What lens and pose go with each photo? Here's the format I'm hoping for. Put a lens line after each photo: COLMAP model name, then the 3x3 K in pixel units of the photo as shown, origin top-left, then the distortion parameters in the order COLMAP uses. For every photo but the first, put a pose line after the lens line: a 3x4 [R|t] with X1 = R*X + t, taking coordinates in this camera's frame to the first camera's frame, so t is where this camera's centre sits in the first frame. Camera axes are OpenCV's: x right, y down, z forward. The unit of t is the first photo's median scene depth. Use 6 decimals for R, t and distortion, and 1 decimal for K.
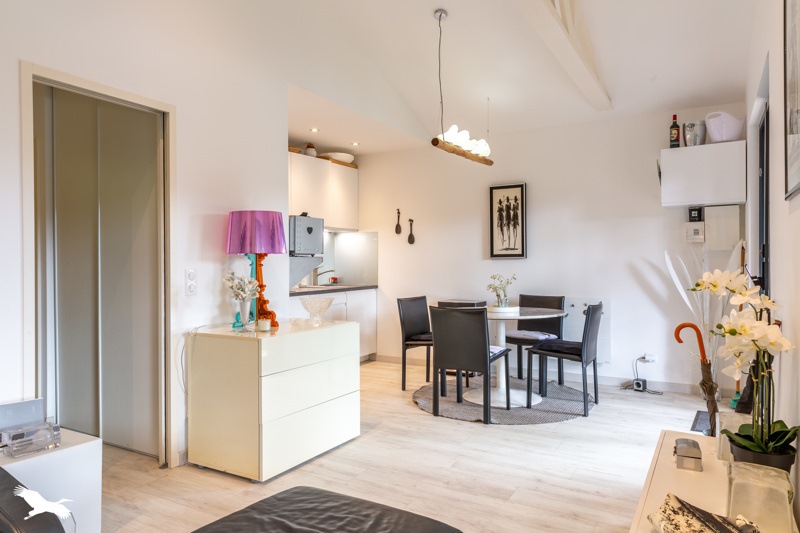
lens RADIAL K [[539.5, 0, 394.9], [0, 539.5, 263.0], [0, 0, 1]] dist [0.030551, -0.002325]
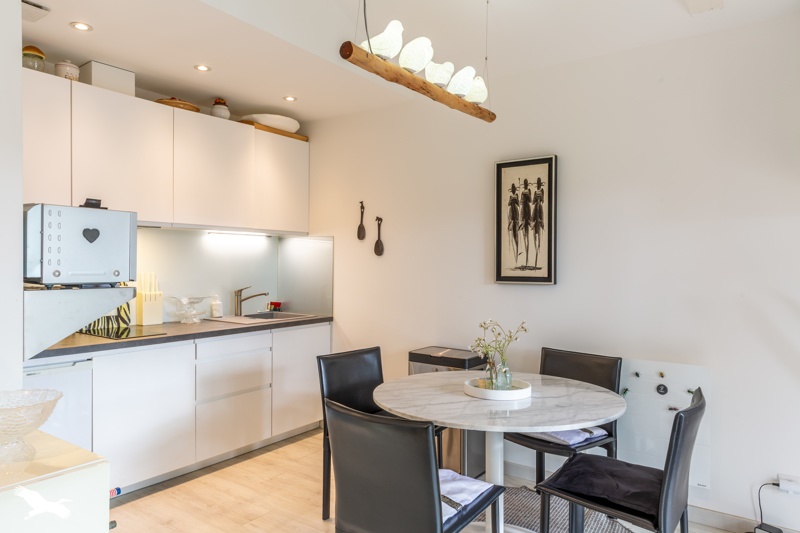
lens RADIAL K [[539.5, 0, 406.8], [0, 539.5, 269.2], [0, 0, 1]] dist [0.030551, -0.002325]
pose [[0.997100, 0.012735, -0.075026, 0.124153], [-0.012093, 0.999886, 0.009007, -0.028122], [0.075132, -0.008073, 0.997141, 0.397406]]
